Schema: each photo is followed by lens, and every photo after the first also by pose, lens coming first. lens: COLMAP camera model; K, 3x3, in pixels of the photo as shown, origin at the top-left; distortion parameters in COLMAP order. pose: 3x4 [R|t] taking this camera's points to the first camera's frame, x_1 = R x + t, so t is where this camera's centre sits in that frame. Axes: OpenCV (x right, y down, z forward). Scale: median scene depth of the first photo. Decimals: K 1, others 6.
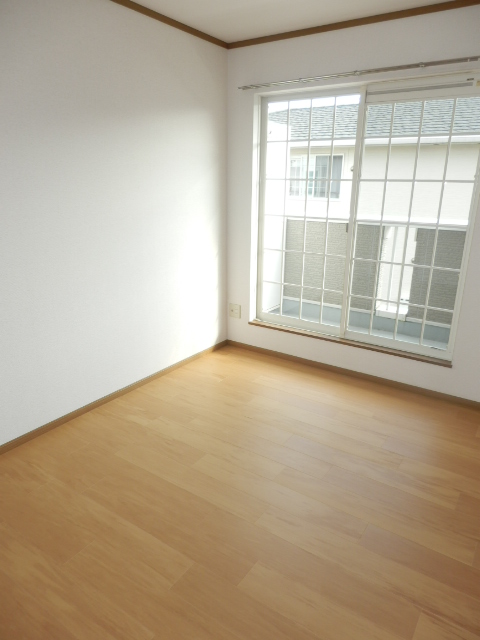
lens RADIAL K [[444.5, 0, 239.6], [0, 444.5, 325.0], [0, 0, 1]] dist [0.001335, -0.003492]
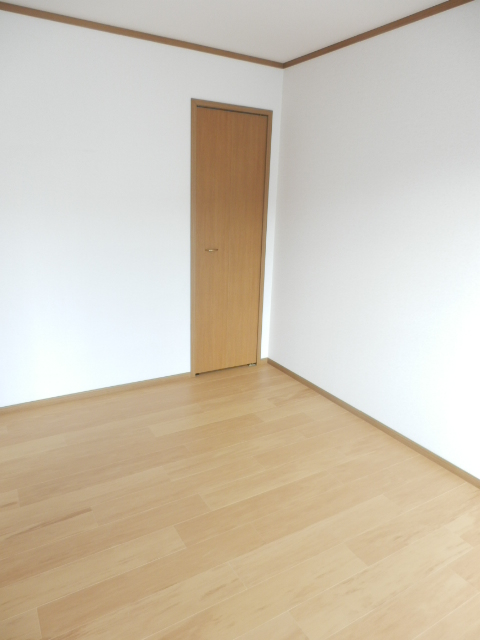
lens RADIAL K [[454.6, 0, 240.0], [0, 454.6, 320.0], [0, 0, 1]] dist [-0.000871, -0.000398]
pose [[-0.423934, 0.218012, -0.879062, 0.519274], [-0.322827, 0.870471, 0.371568, -0.246470], [0.846205, 0.441305, -0.298642, 0.749547]]
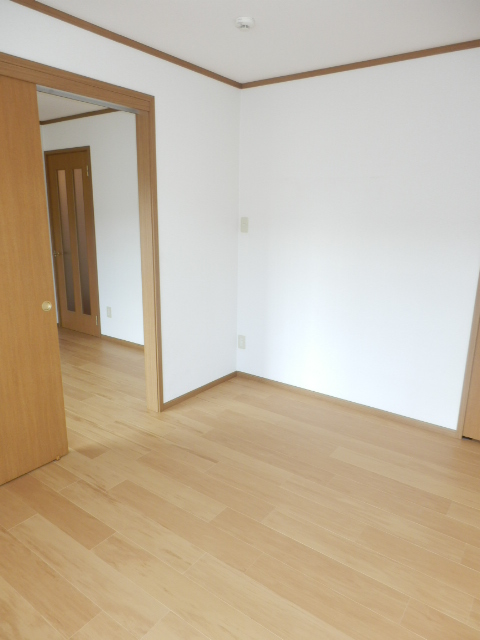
lens RADIAL K [[444.5, 0, 239.6], [0, 444.5, 325.0], [0, 0, 1]] dist [0.001335, -0.003492]
pose [[-0.998740, -0.040769, 0.029247, -0.034388], [-0.018221, 0.837810, 0.545658, -0.364830], [-0.046749, 0.544438, -0.837498, 1.077009]]
